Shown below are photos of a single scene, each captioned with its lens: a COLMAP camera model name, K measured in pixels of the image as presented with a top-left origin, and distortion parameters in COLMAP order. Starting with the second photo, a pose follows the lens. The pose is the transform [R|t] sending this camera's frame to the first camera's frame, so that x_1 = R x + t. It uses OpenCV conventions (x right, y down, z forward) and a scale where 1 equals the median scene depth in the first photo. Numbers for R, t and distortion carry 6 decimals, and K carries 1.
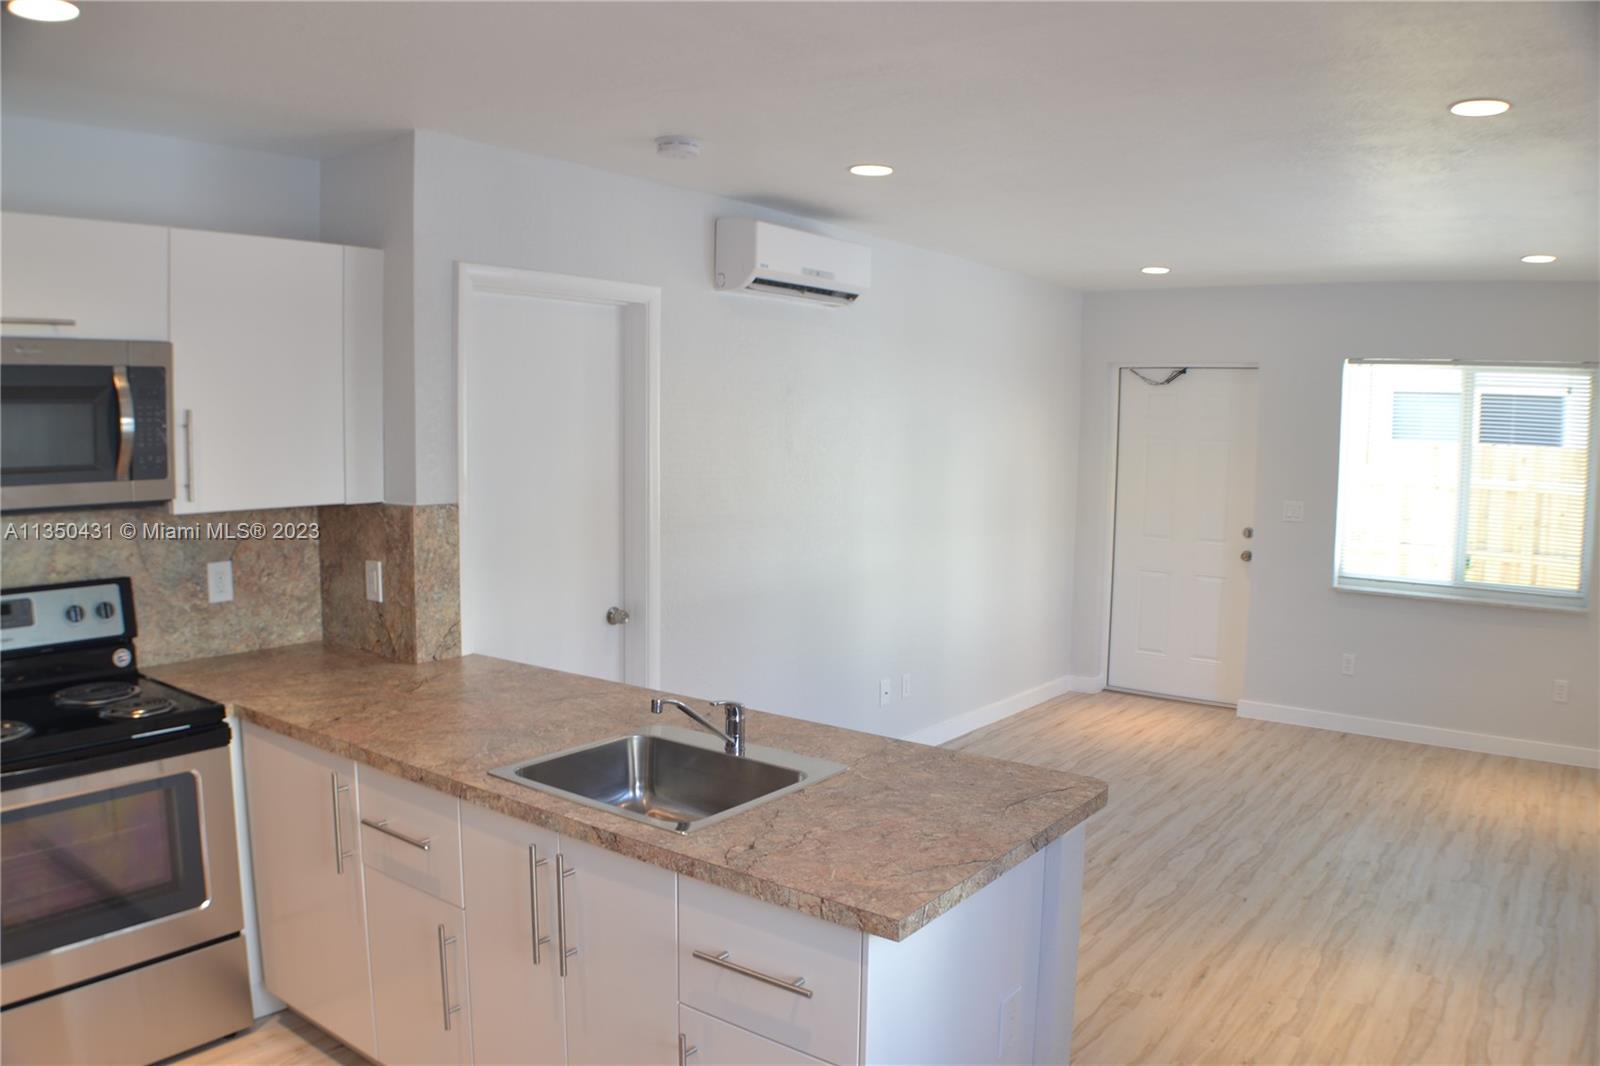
lens RADIAL K [[1166.3, 0, 795.8], [0, 1166.3, 563.0], [0, 0, 1]] dist [-0.147731, 0.008470]
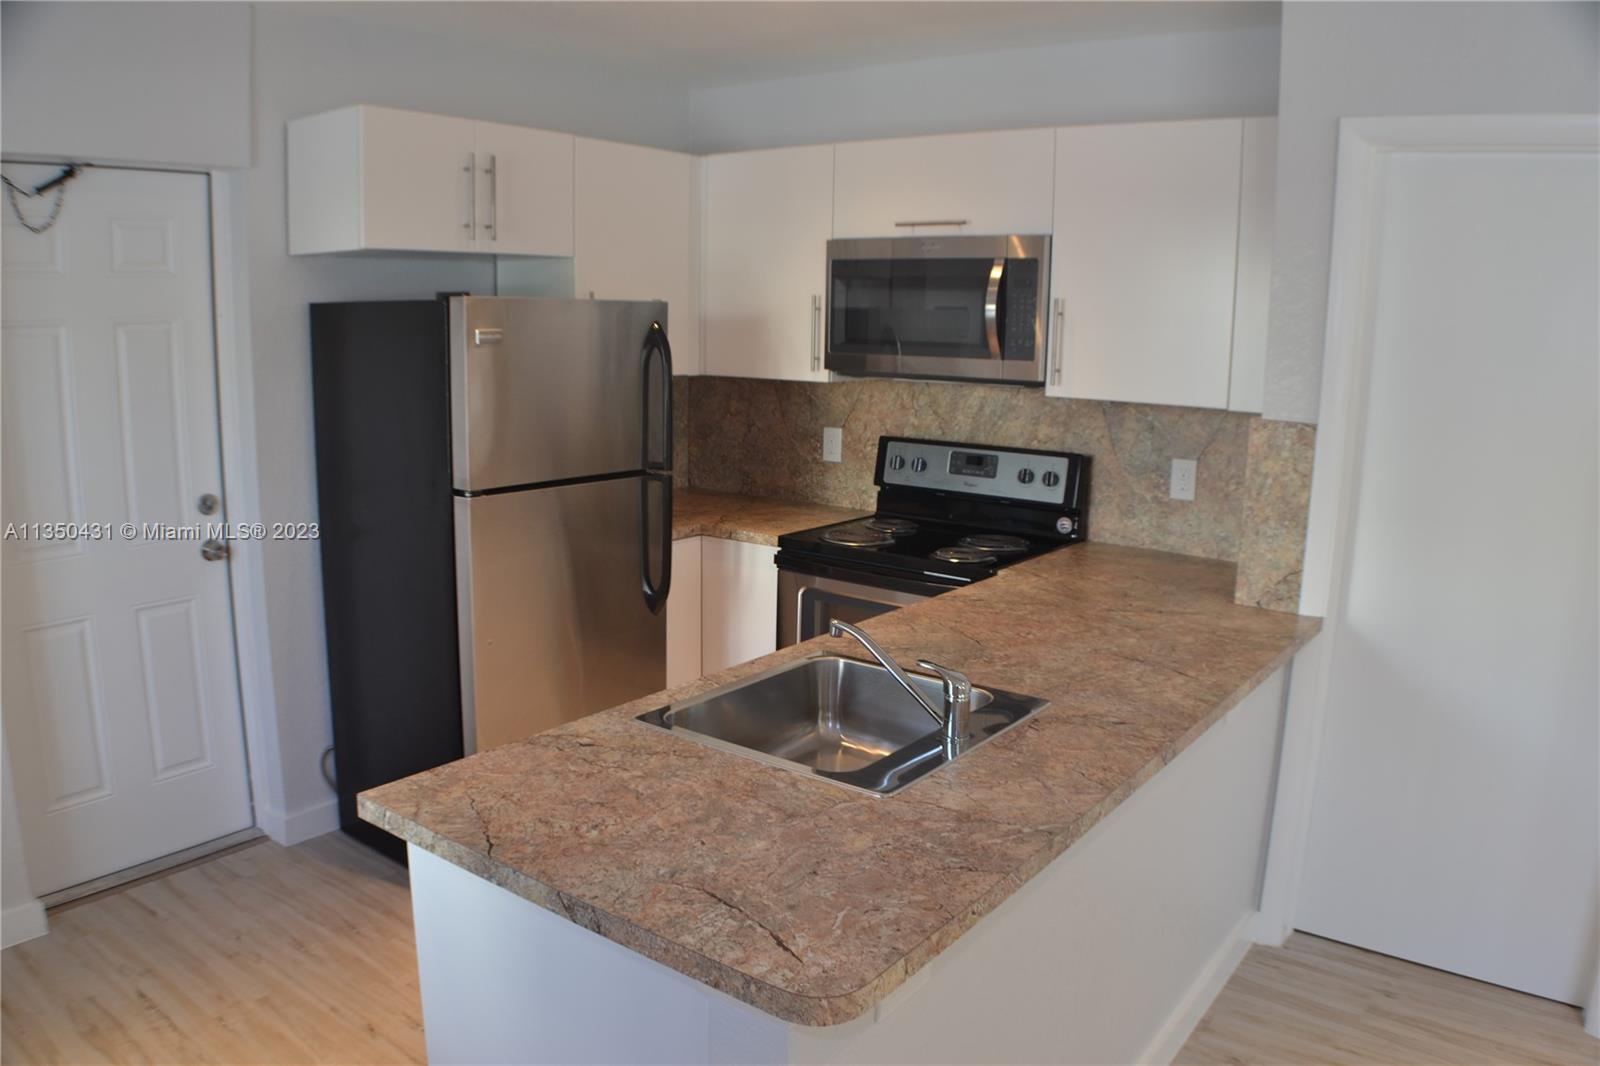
lens RADIAL K [[1166.3, 0, 795.8], [0, 1166.3, 563.0], [0, 0, 1]] dist [-0.147731, 0.008470]
pose [[0.003158, 0.197065, -0.980385, 0.507354], [-0.139220, 0.970929, 0.194716, -0.062812], [0.990256, 0.135875, 0.030502, 0.661237]]
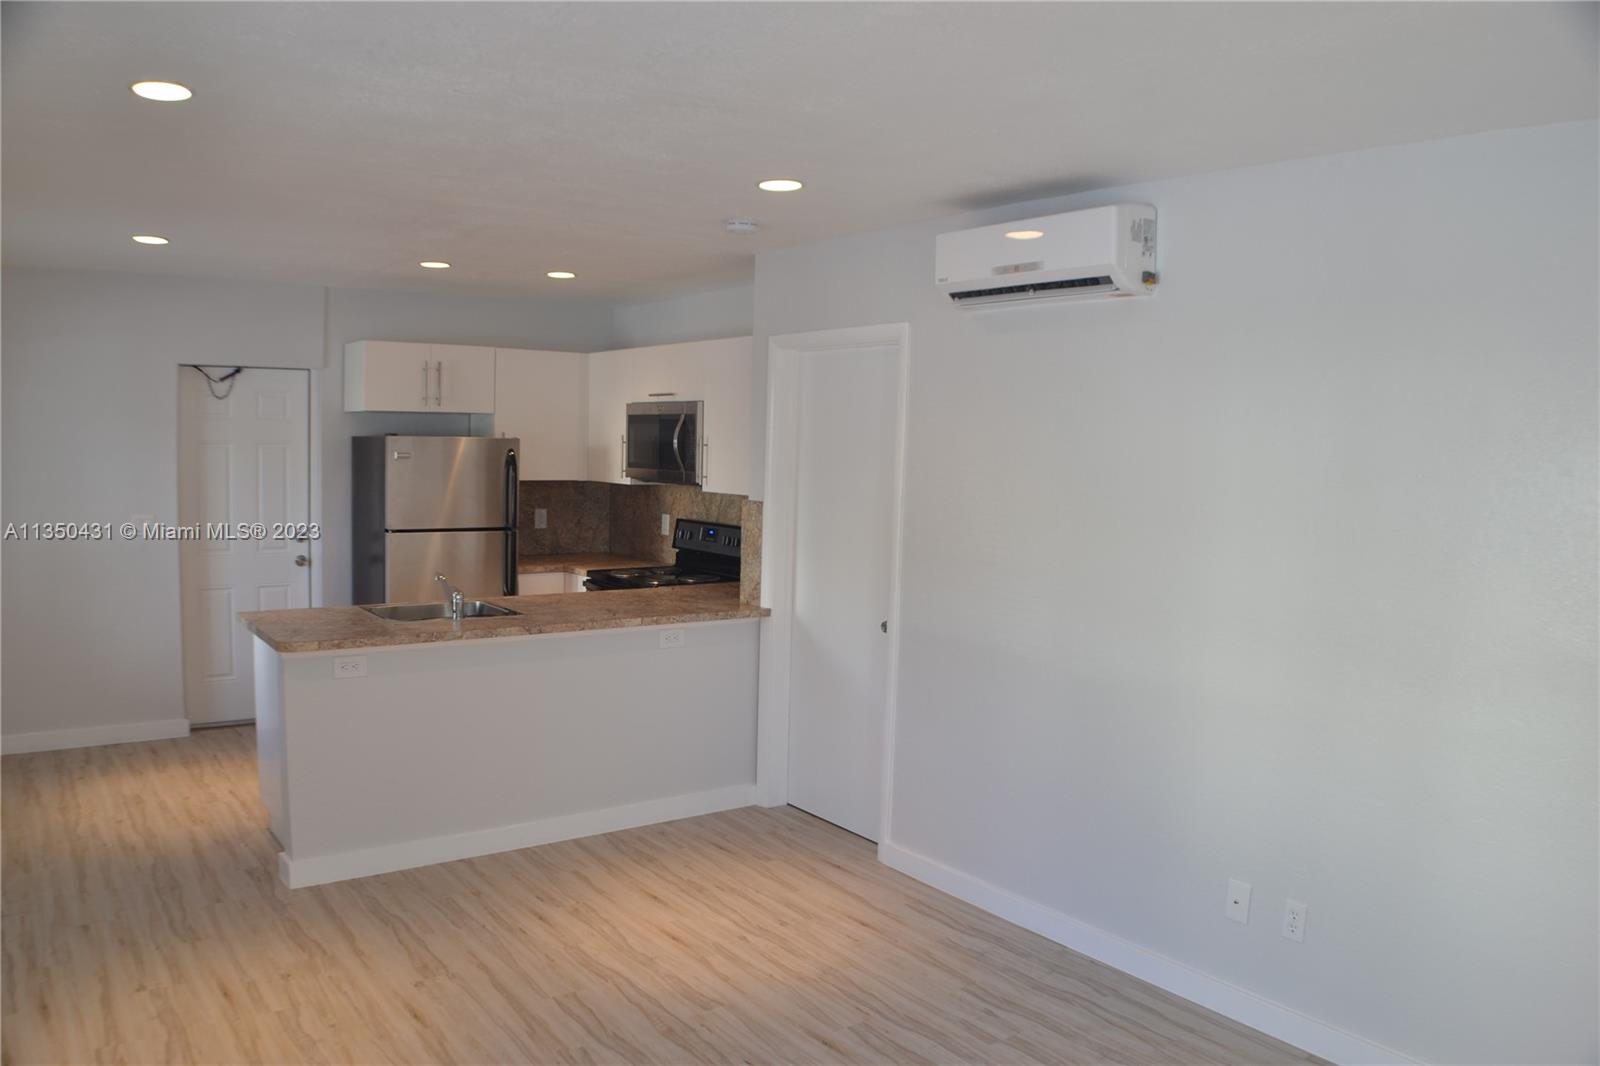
lens RADIAL K [[1166.3, 0, 795.8], [0, 1166.3, 563.0], [0, 0, 1]] dist [-0.147731, 0.008470]
pose [[-0.283508, 0.079796, -0.955644, 1.158546], [-0.145323, 0.981448, 0.125063, -0.172954], [0.947895, 0.174334, -0.266652, 1.509920]]
